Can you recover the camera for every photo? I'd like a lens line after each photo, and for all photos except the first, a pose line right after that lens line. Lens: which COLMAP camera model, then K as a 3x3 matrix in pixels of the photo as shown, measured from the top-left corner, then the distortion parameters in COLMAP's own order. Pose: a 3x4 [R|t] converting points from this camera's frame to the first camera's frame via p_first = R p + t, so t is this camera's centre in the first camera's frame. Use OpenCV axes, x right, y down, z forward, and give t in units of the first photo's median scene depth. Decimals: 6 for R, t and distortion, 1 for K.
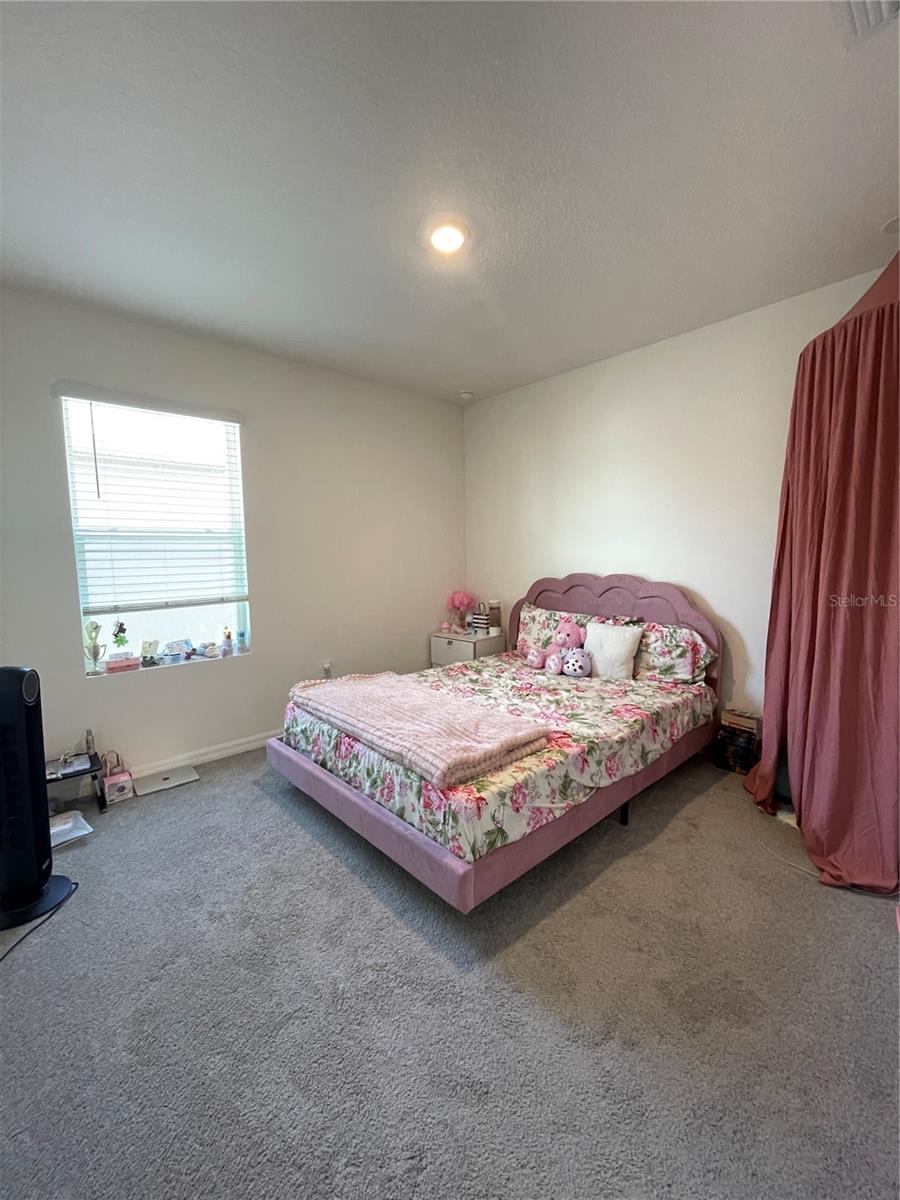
lens RADIAL K [[489.1, 0, 446.1], [0, 489.1, 601.6], [0, 0, 1]] dist [-0.001176, -0.000472]
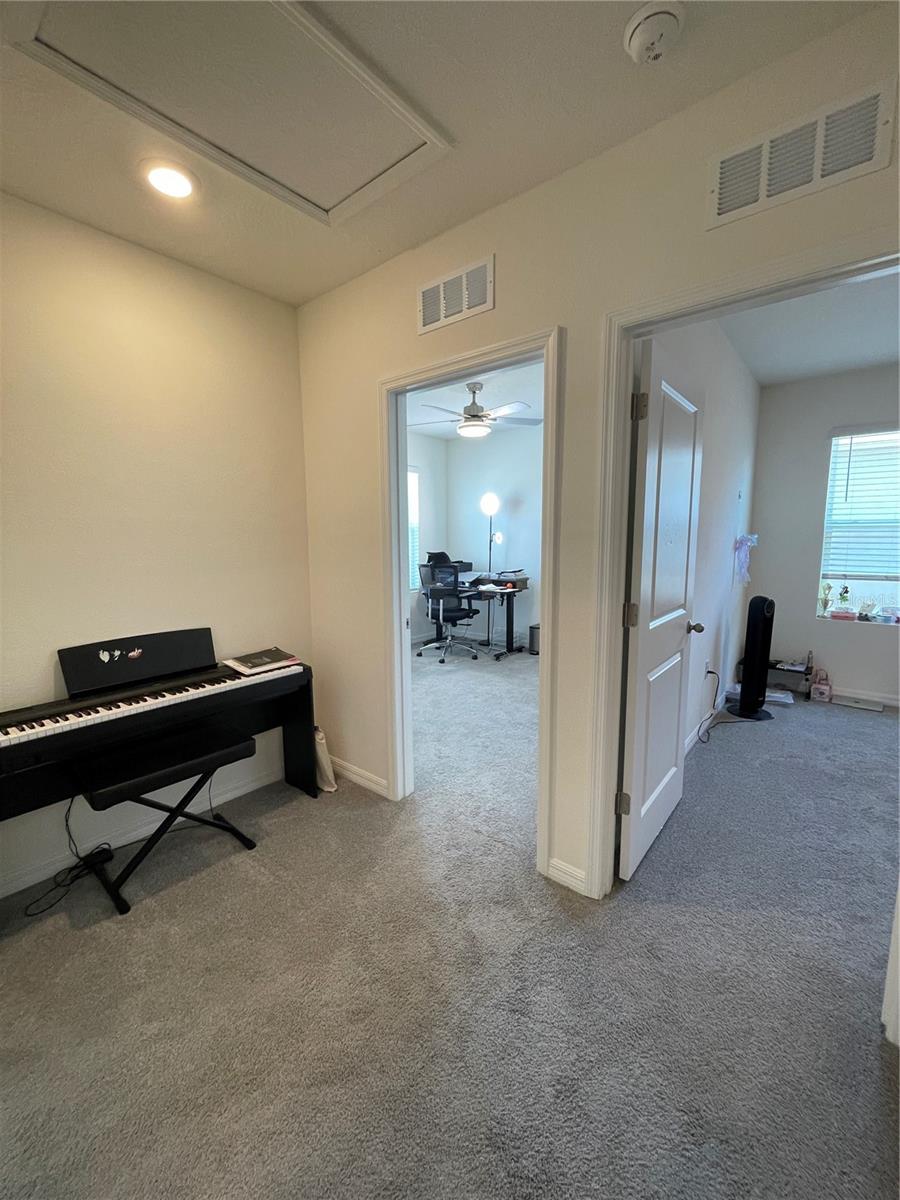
lens RADIAL K [[489.1, 0, 456.0], [0, 489.1, 595.3], [0, 0, 1]] dist [-0.001176, -0.000472]
pose [[0.152744, 0.130467, -0.979616, 0.591337], [-0.098801, 0.988297, 0.116218, 0.015449], [0.983315, 0.079035, 0.163847, -0.380982]]
